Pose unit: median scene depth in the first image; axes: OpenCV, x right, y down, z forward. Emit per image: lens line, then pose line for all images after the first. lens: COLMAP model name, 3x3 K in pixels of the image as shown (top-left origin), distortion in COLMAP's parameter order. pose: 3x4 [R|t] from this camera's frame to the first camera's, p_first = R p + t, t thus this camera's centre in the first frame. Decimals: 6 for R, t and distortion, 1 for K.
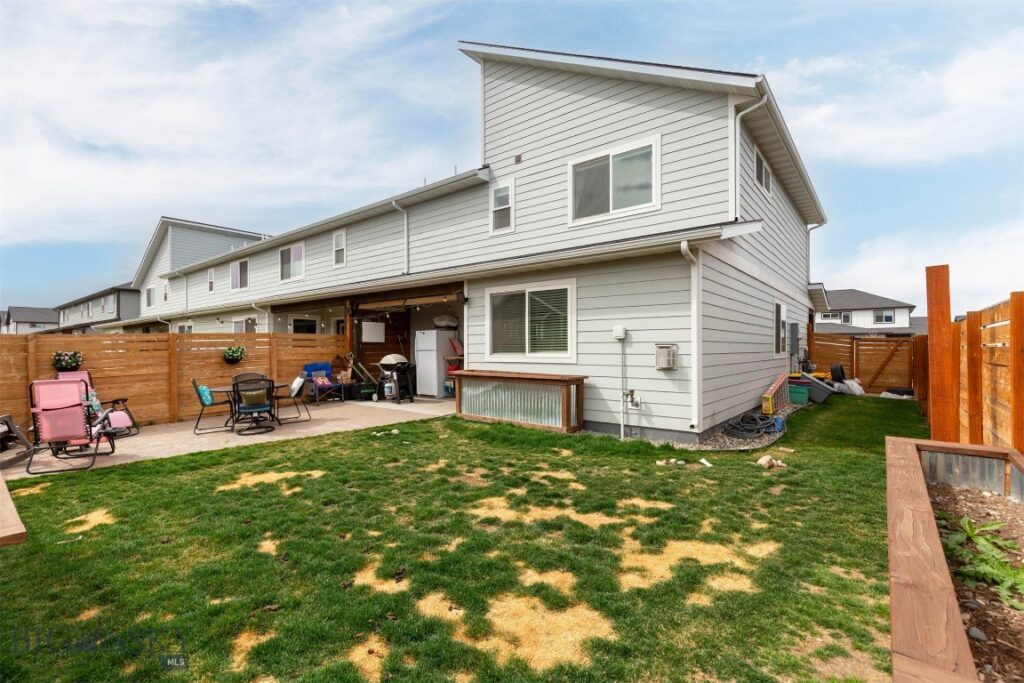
lens RADIAL K [[463.1, 0, 515.2], [0, 463.1, 341.3], [0, 0, 1]] dist [0.009574, -0.002335]
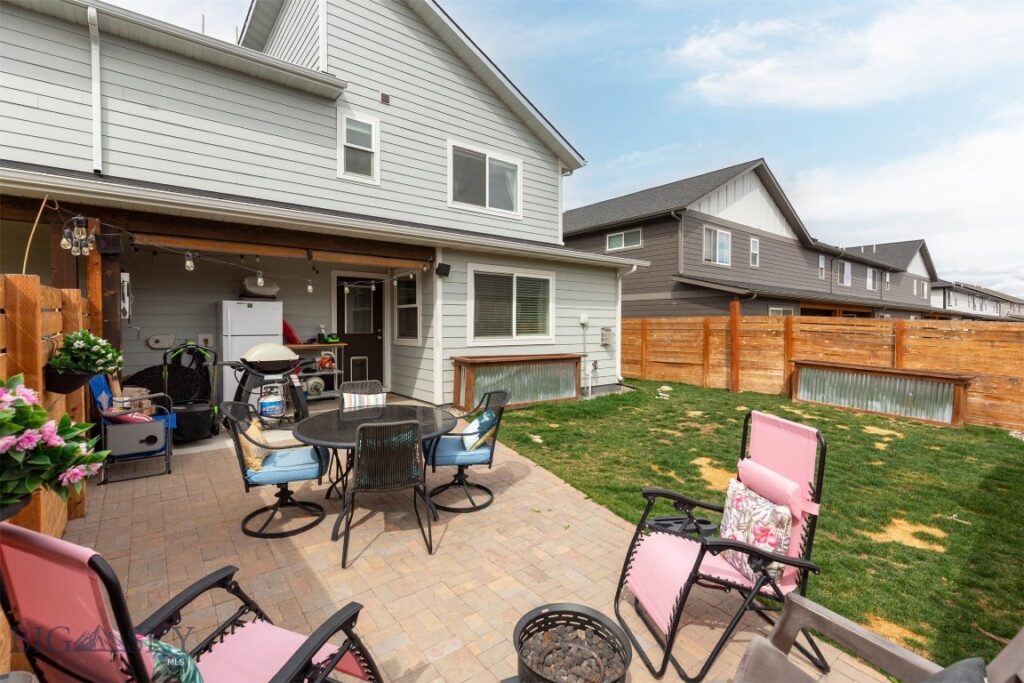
lens RADIAL K [[463.1, 0, 506.1], [0, 463.1, 339.8], [0, 0, 1]] dist [0.009574, -0.002335]
pose [[0.225058, -0.025108, 0.974022, -1.174208], [-0.011729, 0.999526, 0.028476, 0.006074], [-0.974275, -0.017833, 0.224657, 0.947400]]
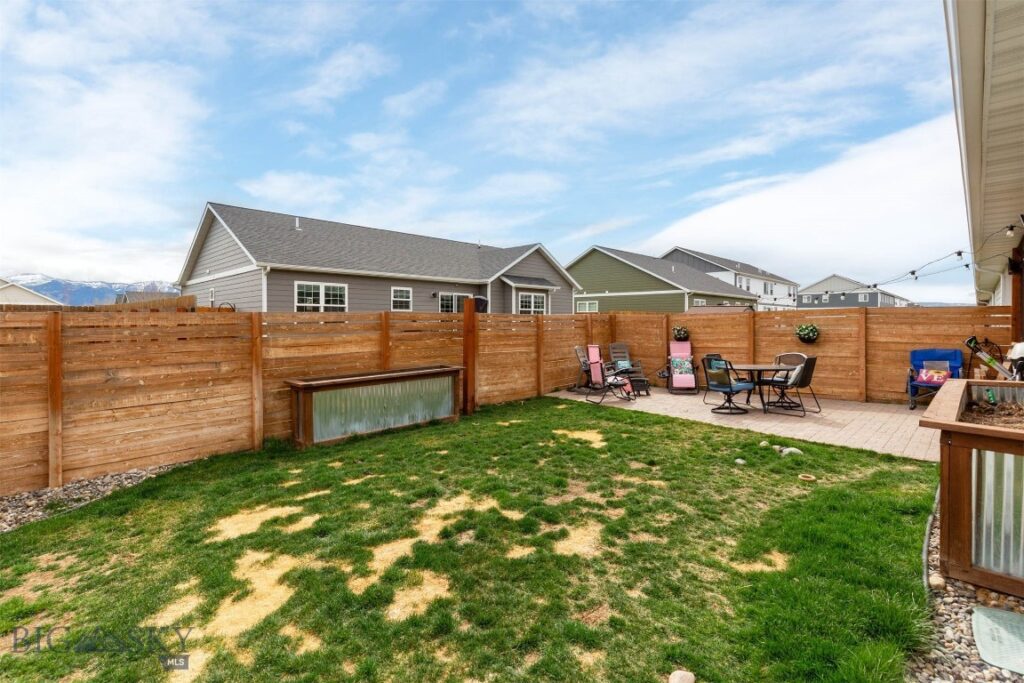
lens RADIAL K [[463.1, 0, 514.8], [0, 463.1, 337.0], [0, 0, 1]] dist [0.009574, -0.002335]
pose [[-0.088387, 0.042656, -0.995172, 0.446031], [0.012300, 0.999053, 0.041730, -0.011791], [0.996010, -0.008552, -0.088828, 0.605409]]
